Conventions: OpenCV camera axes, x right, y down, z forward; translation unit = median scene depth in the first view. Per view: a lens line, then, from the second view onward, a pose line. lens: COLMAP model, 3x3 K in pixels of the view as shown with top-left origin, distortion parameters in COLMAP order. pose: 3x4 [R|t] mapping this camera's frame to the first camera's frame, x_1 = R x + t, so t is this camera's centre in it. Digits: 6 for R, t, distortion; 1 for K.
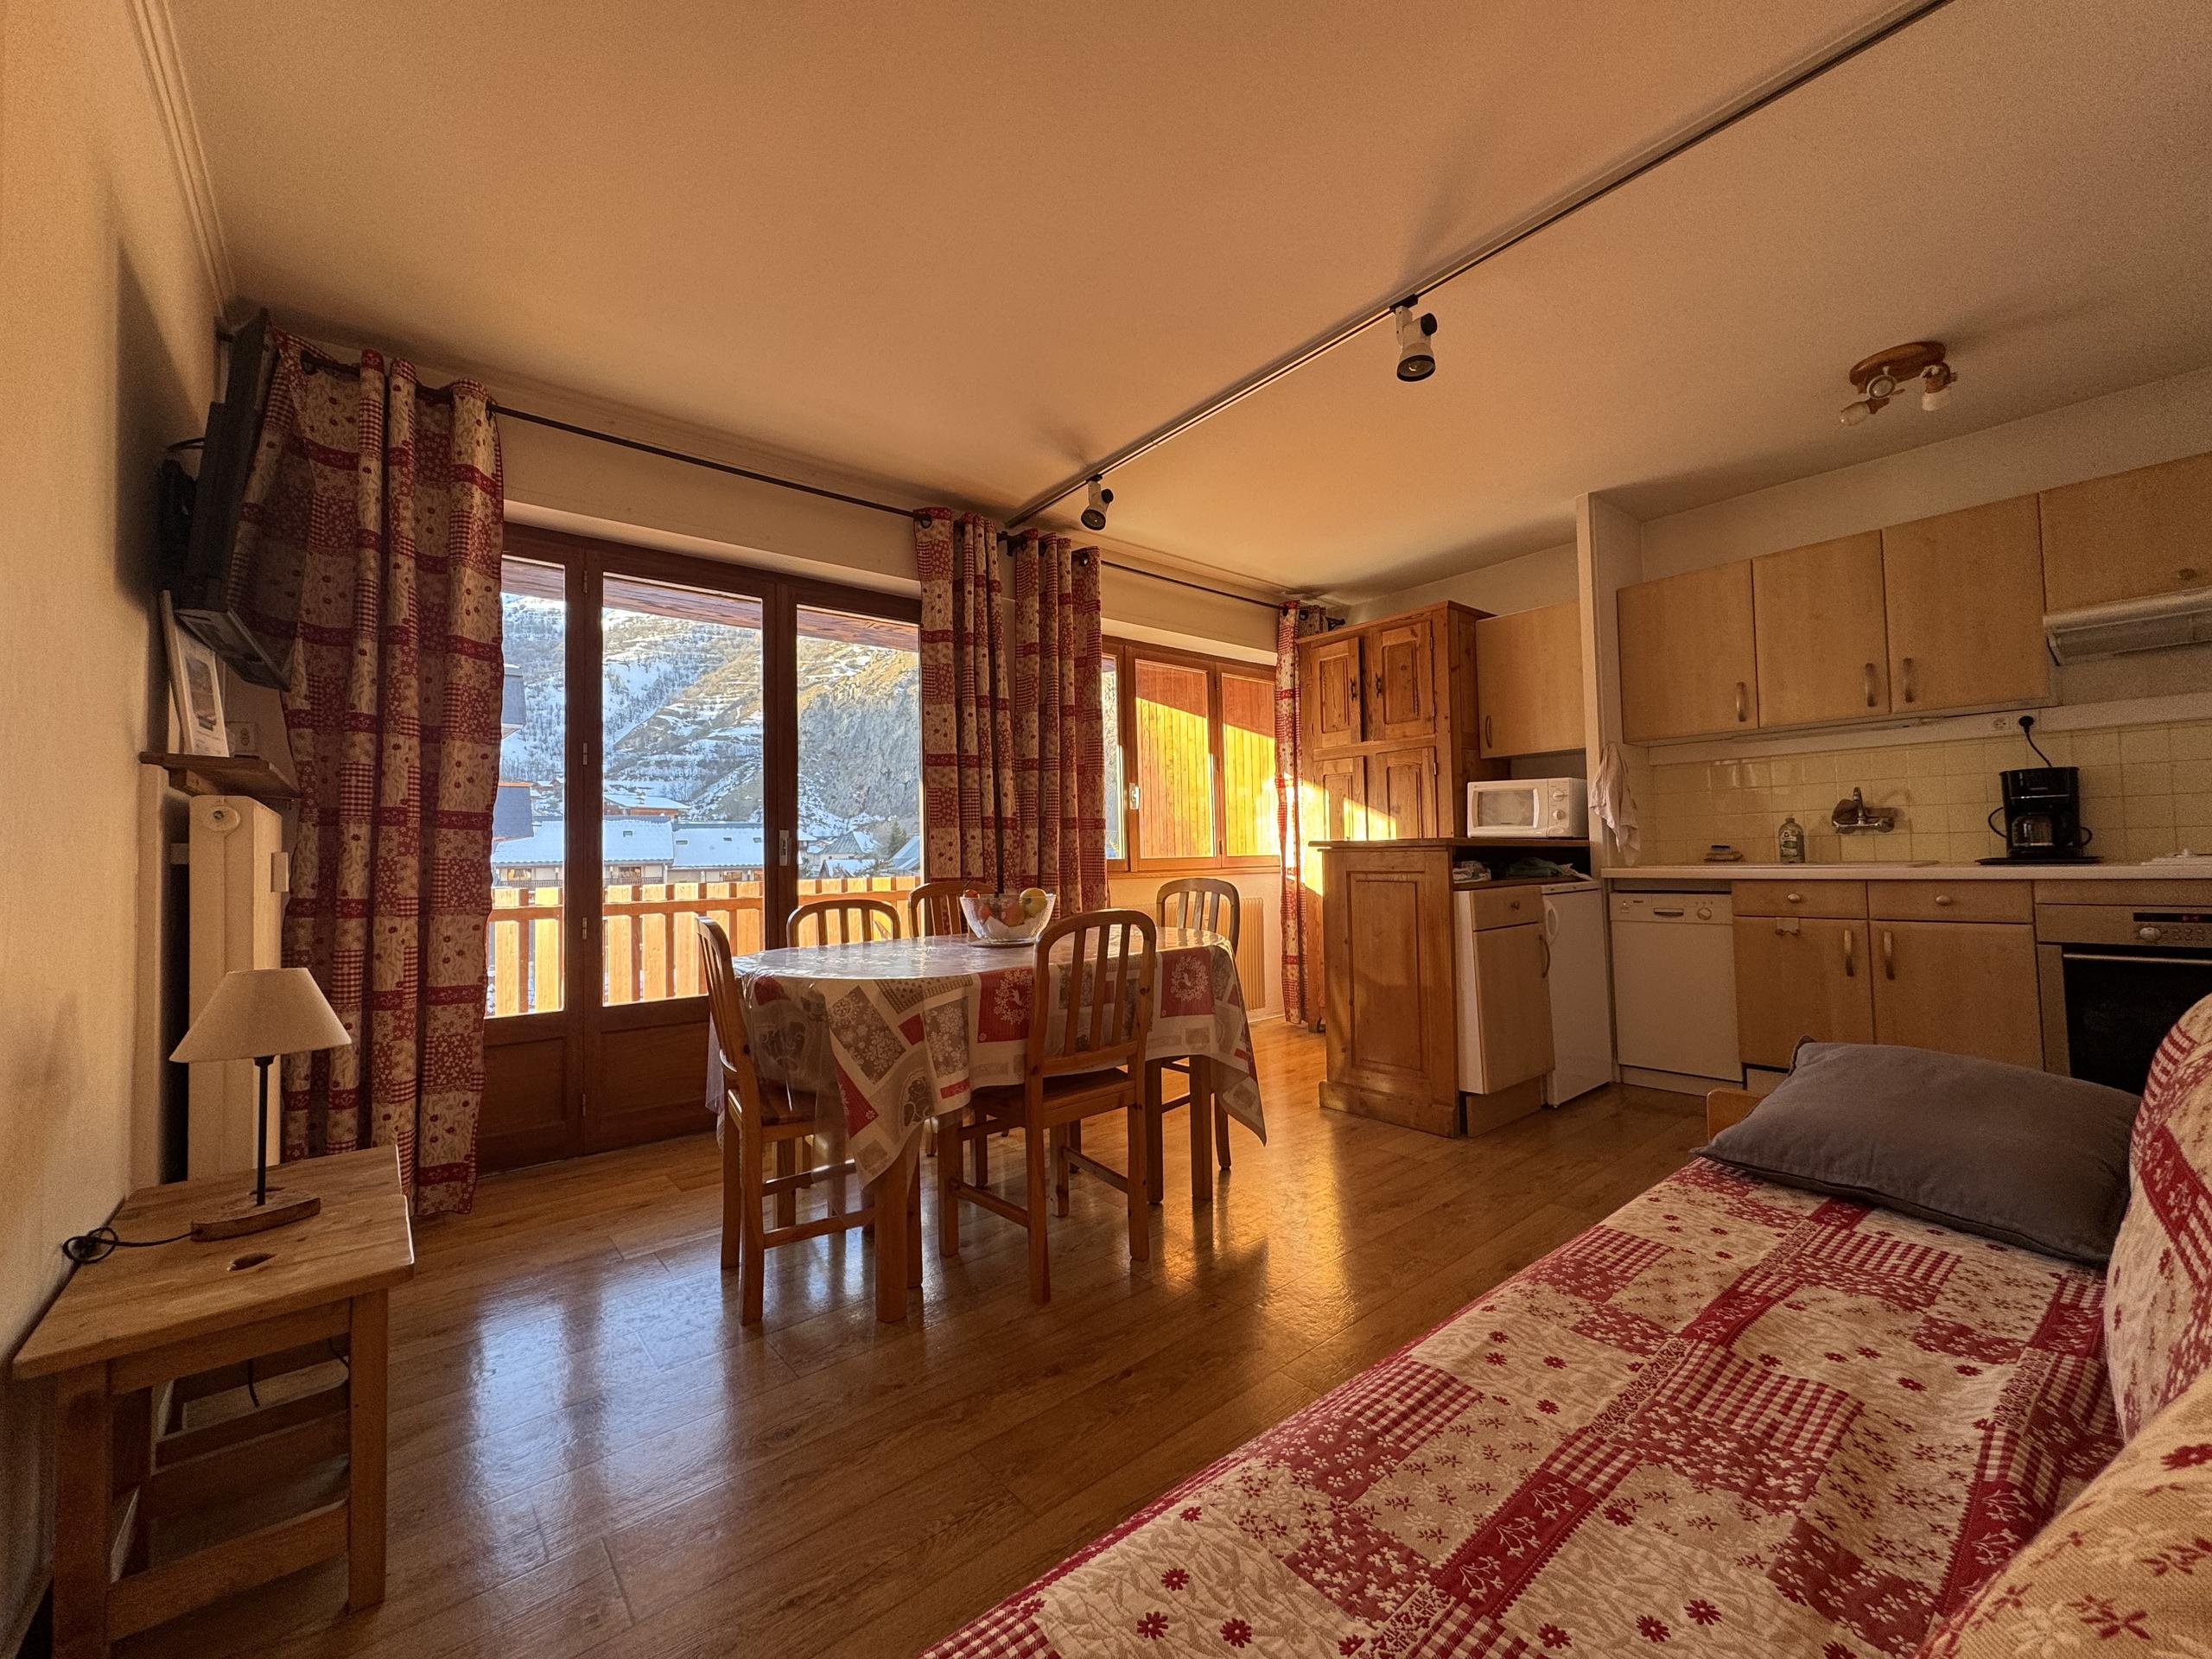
lens RADIAL K [[881.9, 0, 1105.1], [0, 881.9, 828.6], [0, 0, 1]] dist [-0.001631, -0.000008]
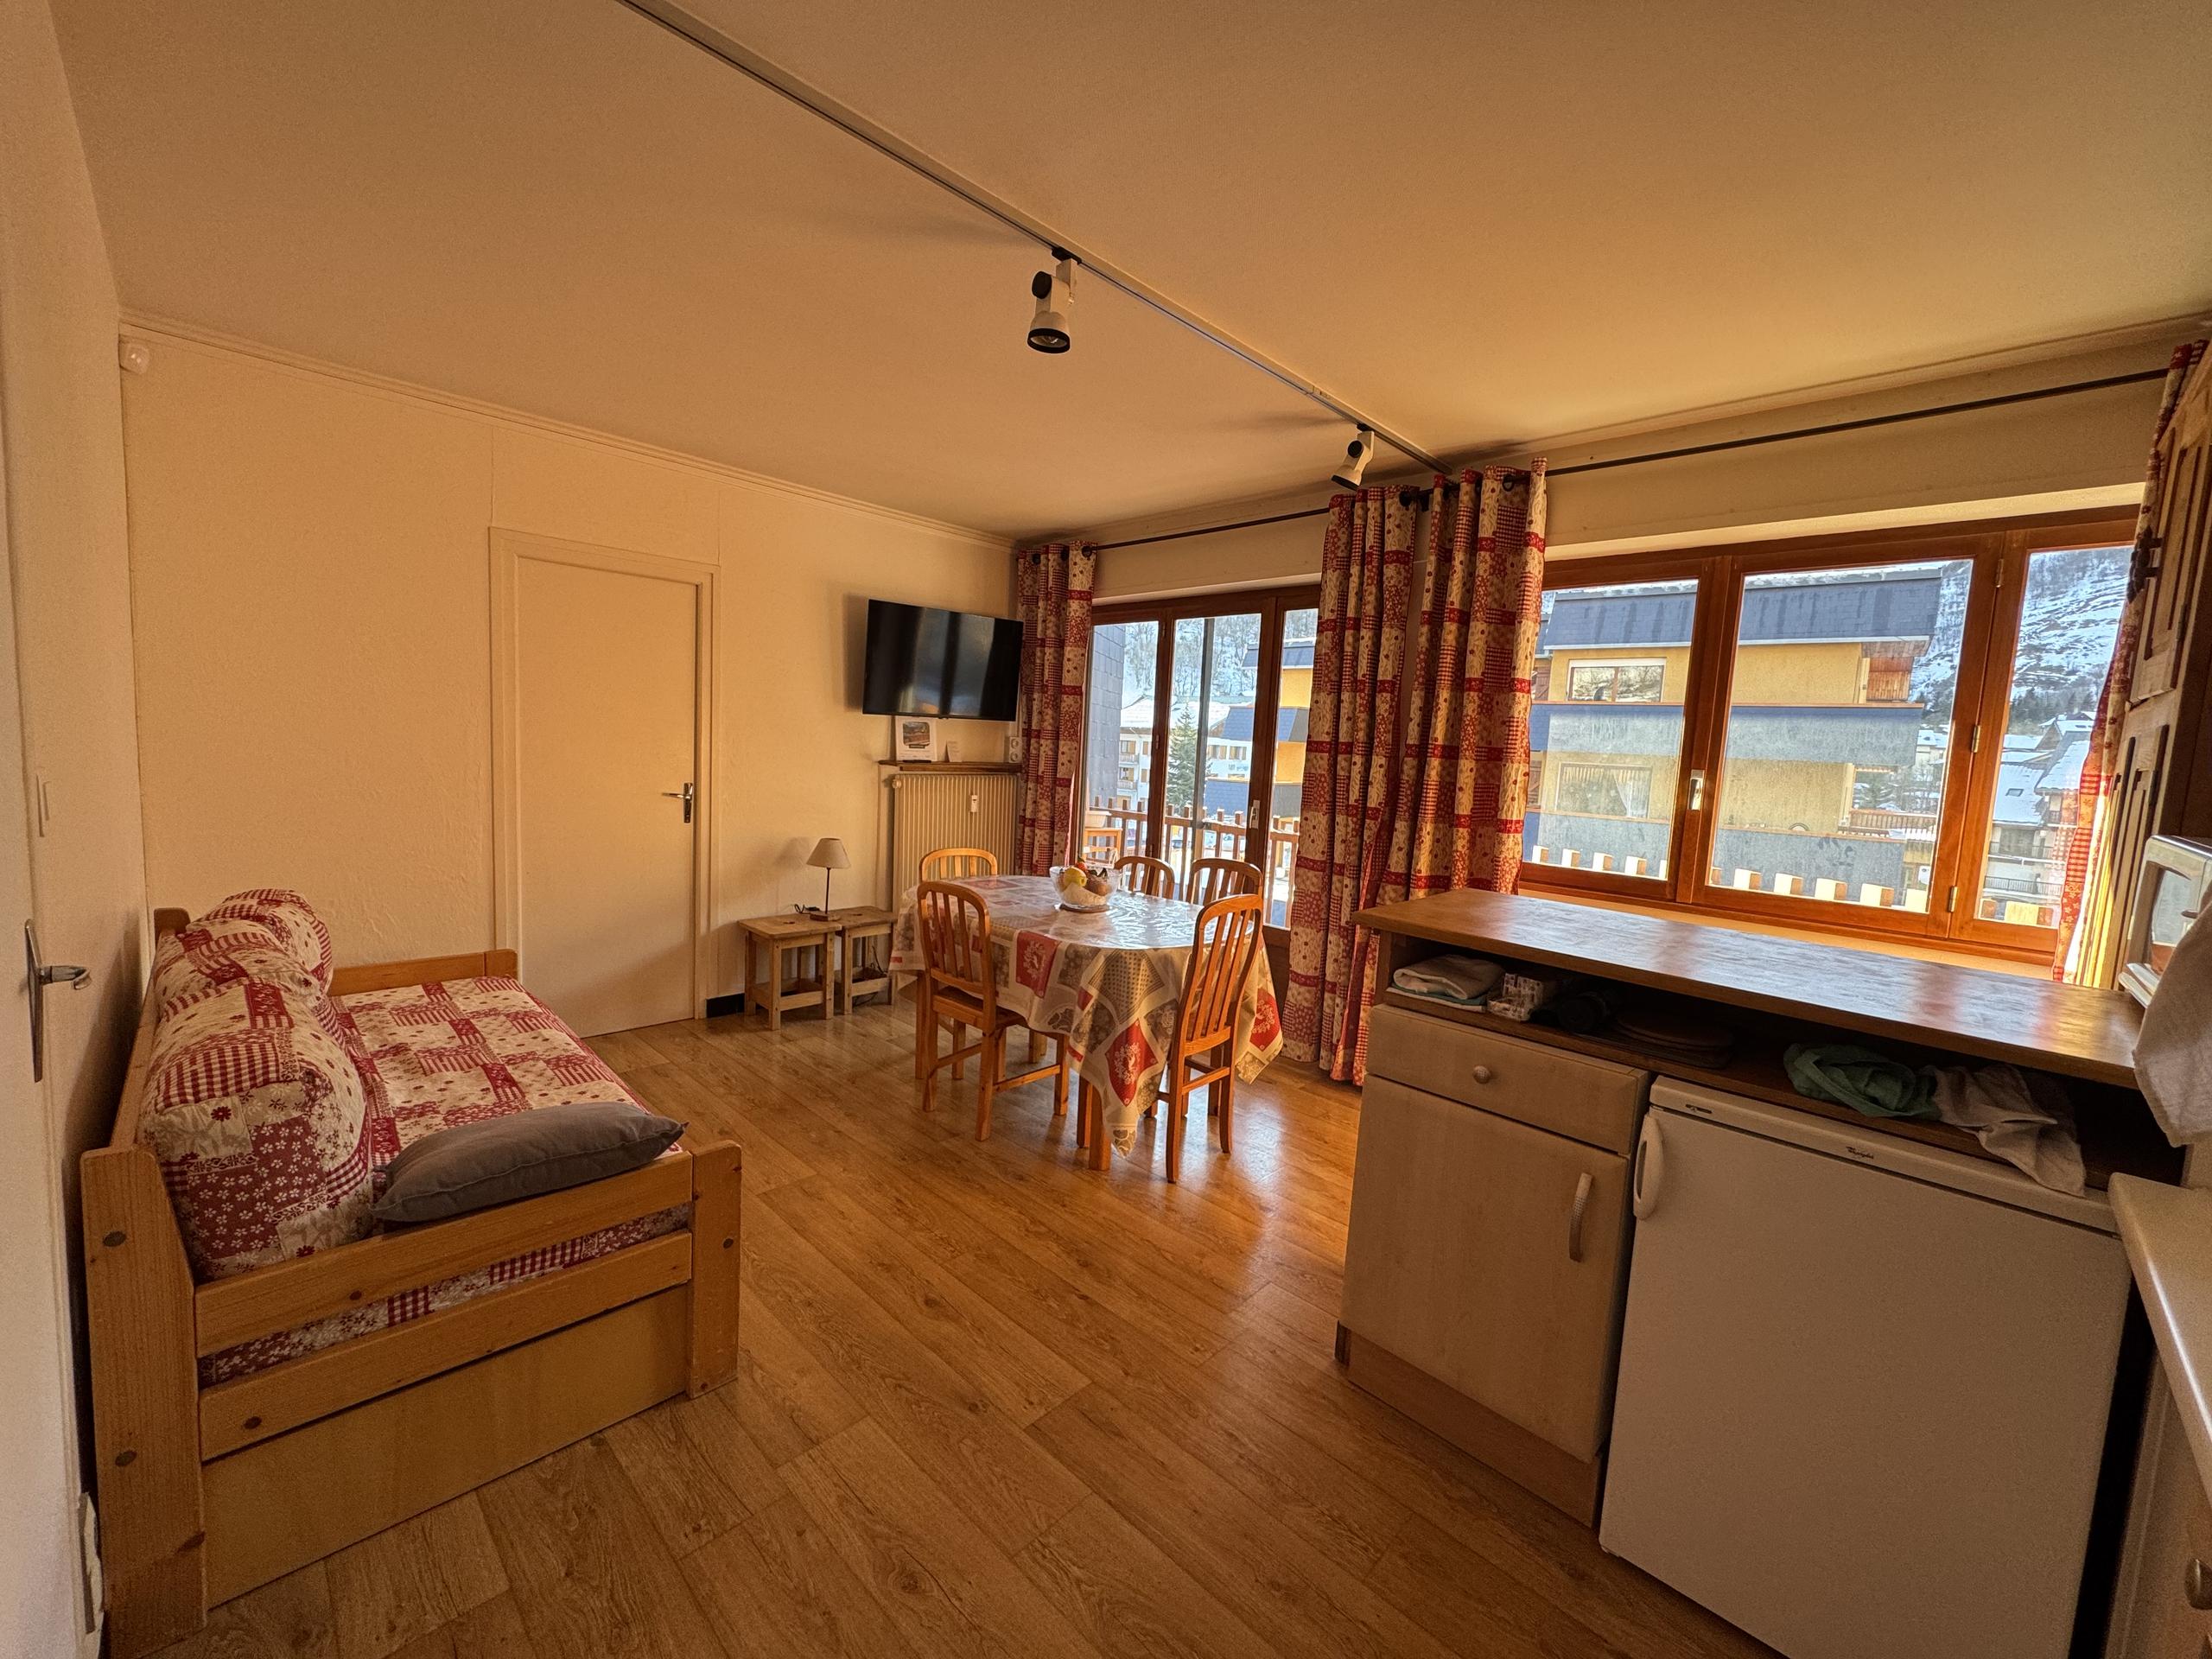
lens RADIAL K [[881.9, 0, 1105.1], [0, 881.9, 828.6], [0, 0, 1]] dist [-0.001631, -0.000008]
pose [[0.094486, 0.117906, -0.988519, 0.953954], [-0.019619, 0.992989, 0.116564, -0.111742], [0.995333, 0.008380, 0.096137, 0.739124]]
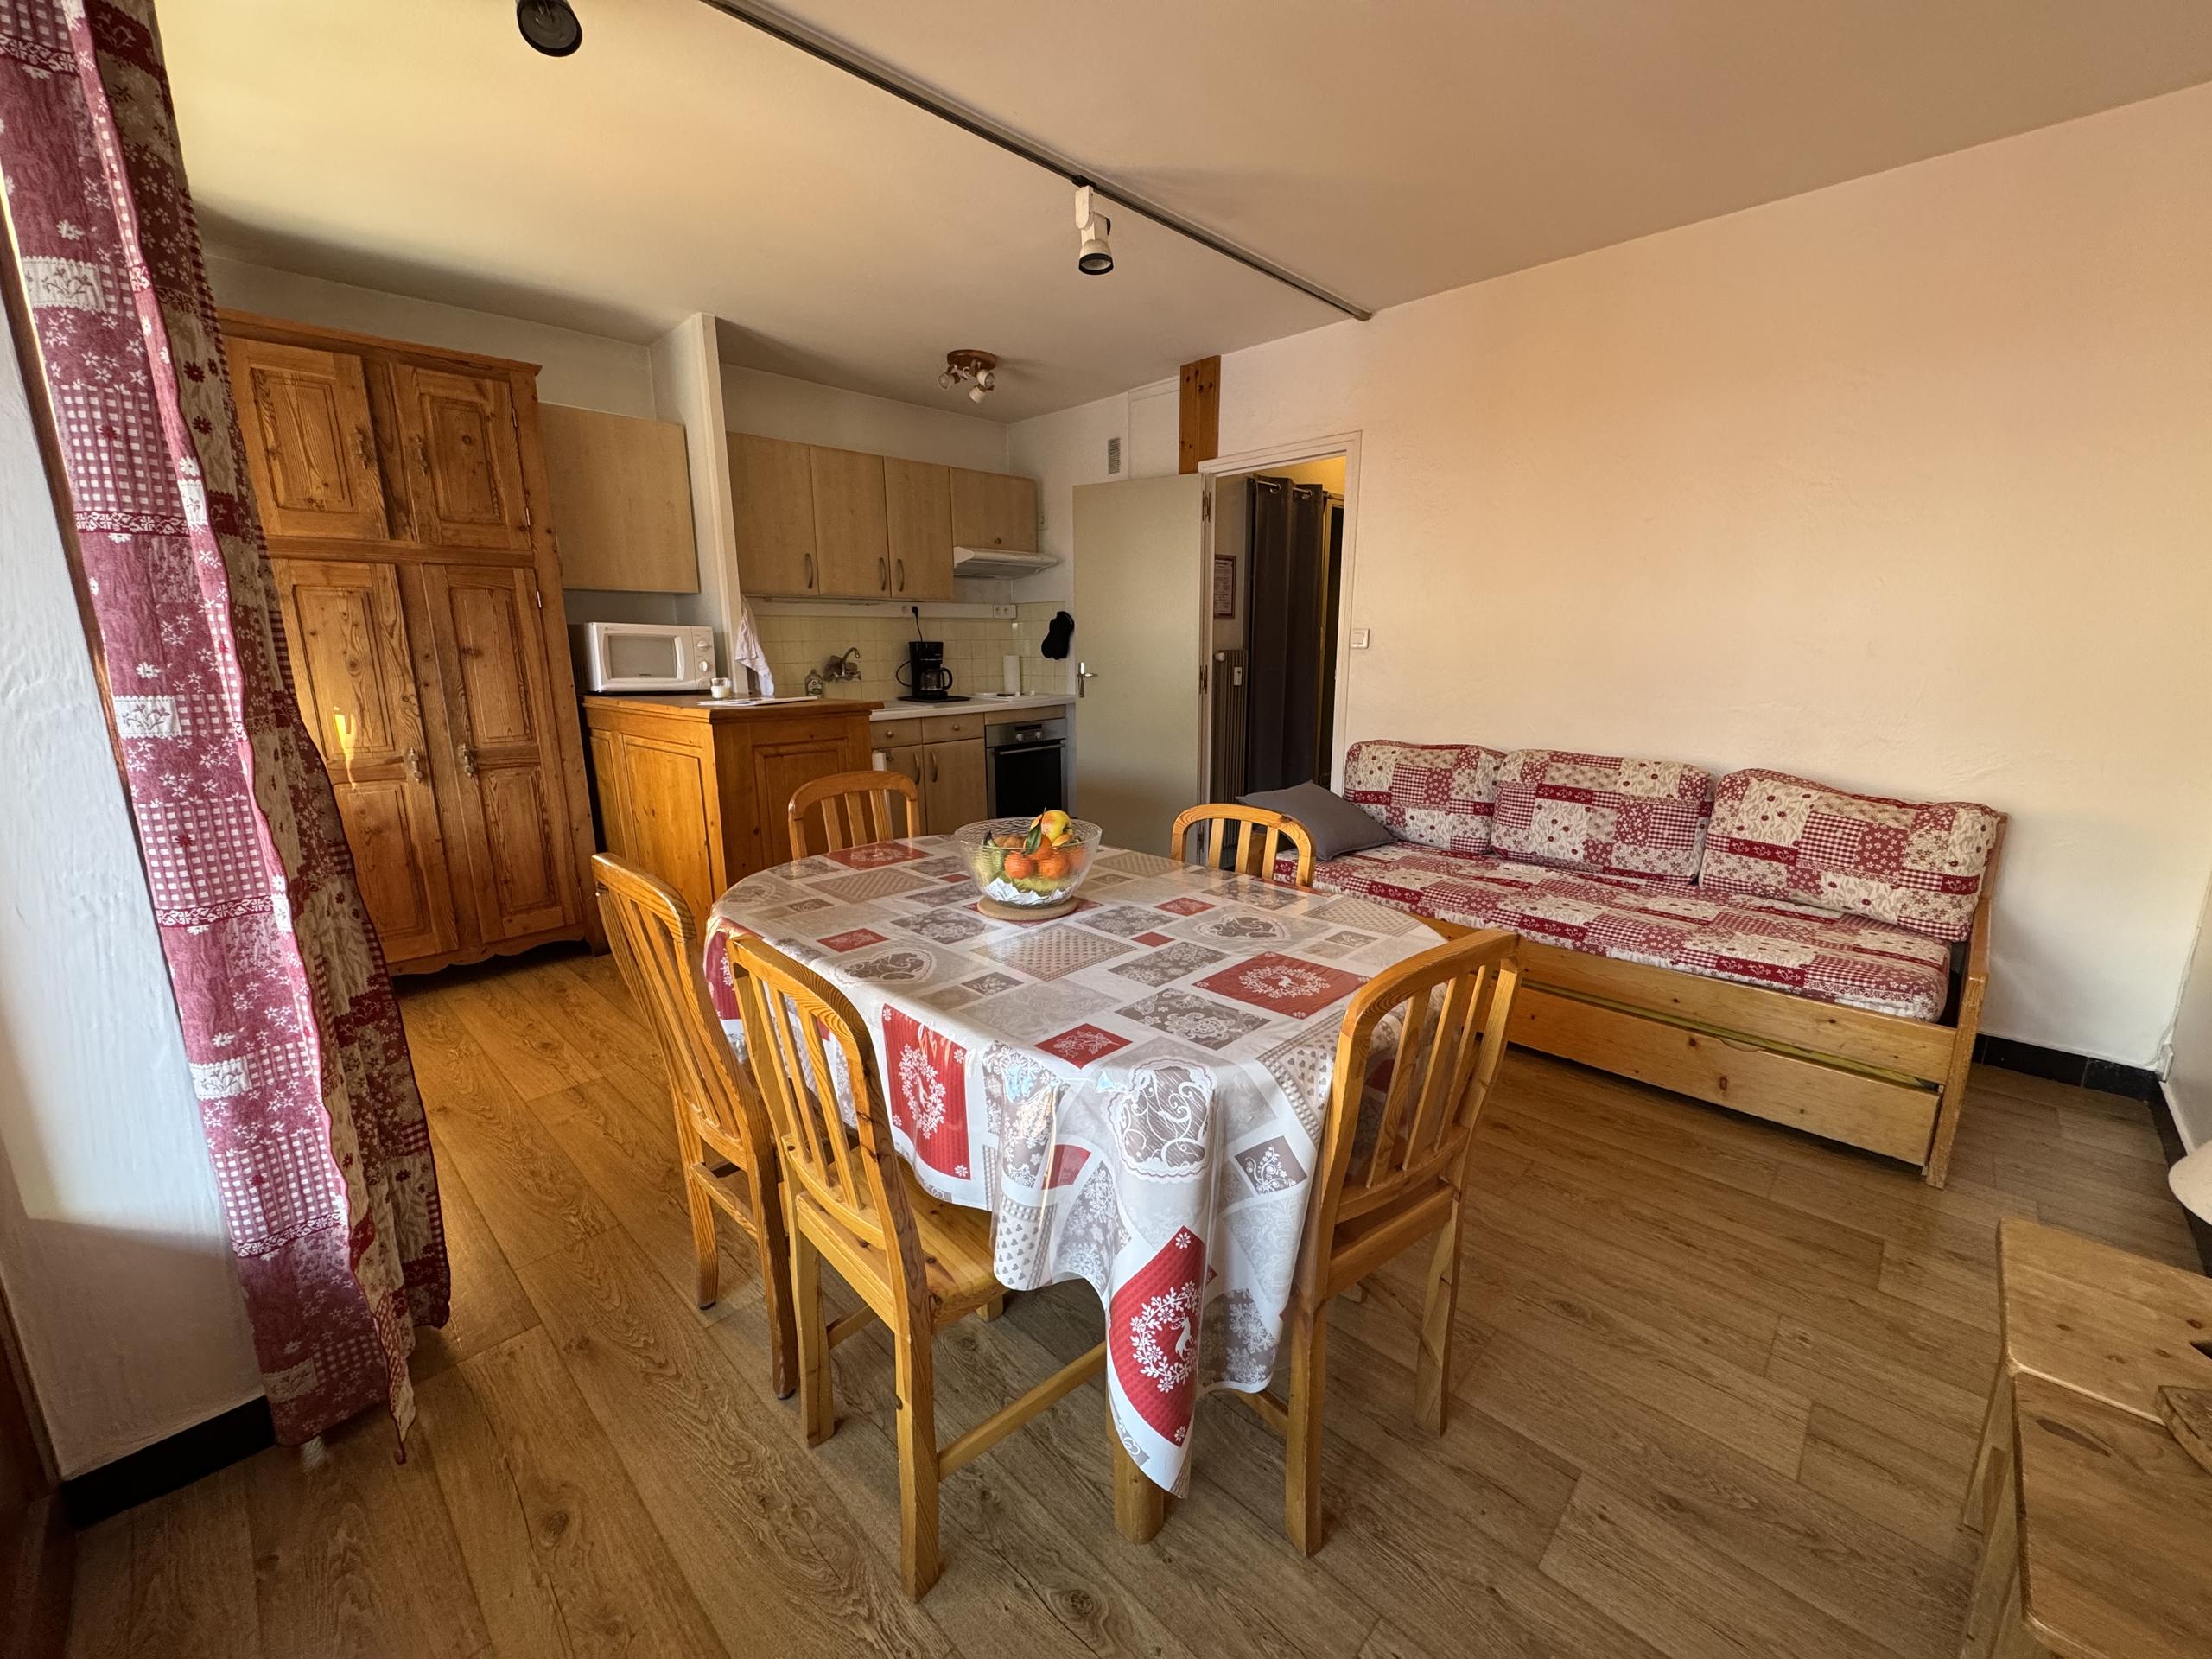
lens RADIAL K [[881.9, 0, 1105.1], [0, 881.9, 828.6], [0, 0, 1]] dist [-0.001631, -0.000008]
pose [[-0.113800, -0.186589, 0.975825, -0.607143], [-0.023804, 0.982436, 0.185077, -0.036625], [-0.993218, -0.002167, -0.116243, 0.833276]]
